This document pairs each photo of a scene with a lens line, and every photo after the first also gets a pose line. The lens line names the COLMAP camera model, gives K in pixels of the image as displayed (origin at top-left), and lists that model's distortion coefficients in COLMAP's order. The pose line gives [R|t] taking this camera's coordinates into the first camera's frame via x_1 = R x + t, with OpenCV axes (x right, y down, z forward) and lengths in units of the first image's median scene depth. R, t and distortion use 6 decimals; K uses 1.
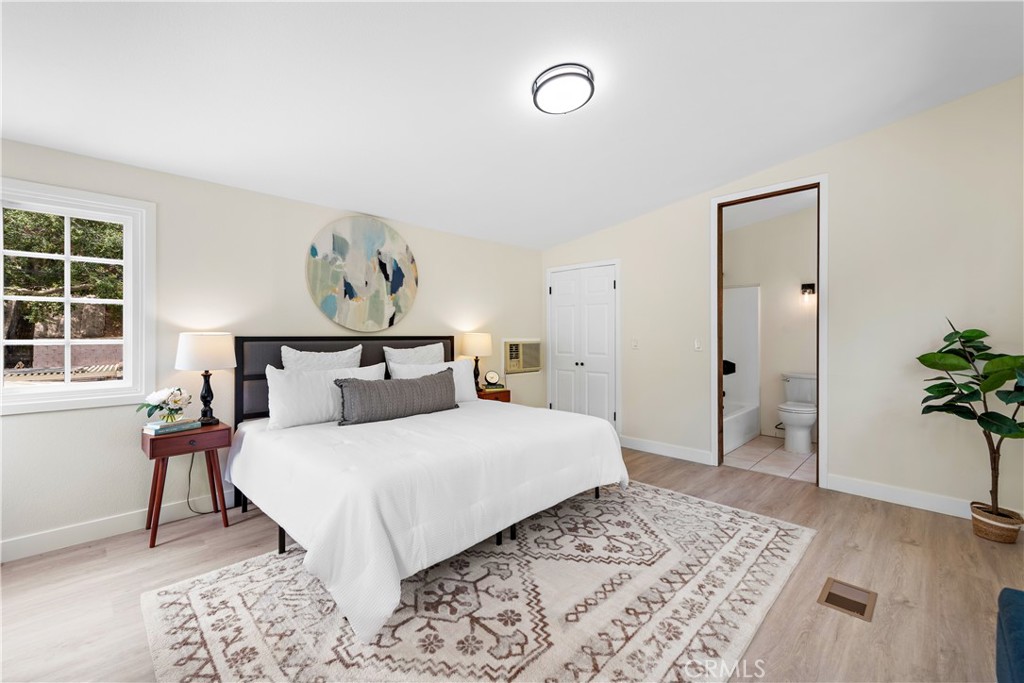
lens RADIAL K [[414.8, 0, 511.3], [0, 414.8, 347.8], [0, 0, 1]] dist [0.024770, 0.000082]
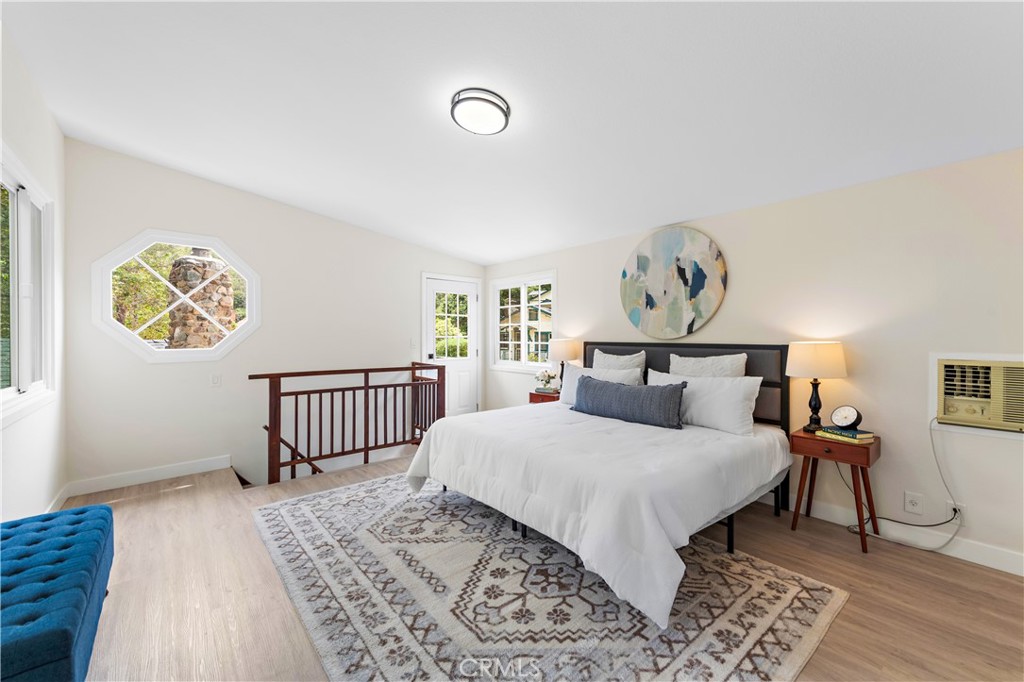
lens RADIAL K [[404.1, 0, 512.8], [0, 404.1, 344.1], [0, 0, 1]] dist [0.010870, -0.004889]
pose [[-0.072188, 0.009514, -0.997346, 0.947737], [-0.045856, 0.998865, 0.012847, -0.029631], [0.996336, 0.046662, -0.071670, 0.965740]]
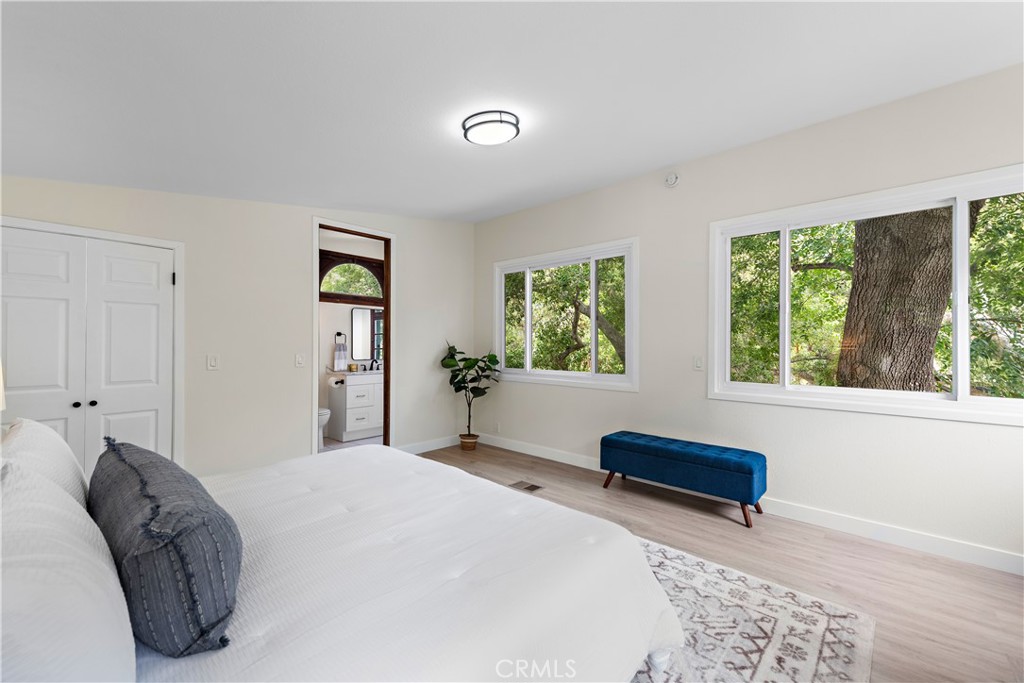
lens RADIAL K [[417.6, 0, 512.0], [0, 417.6, 341.5], [0, 0, 1]] dist [-0.001031, -0.000368]
pose [[-0.036584, 0.008882, 0.999291, -0.813025], [0.038489, 0.999231, -0.007472, -0.037204], [-0.998589, 0.038188, -0.036898, 0.836017]]
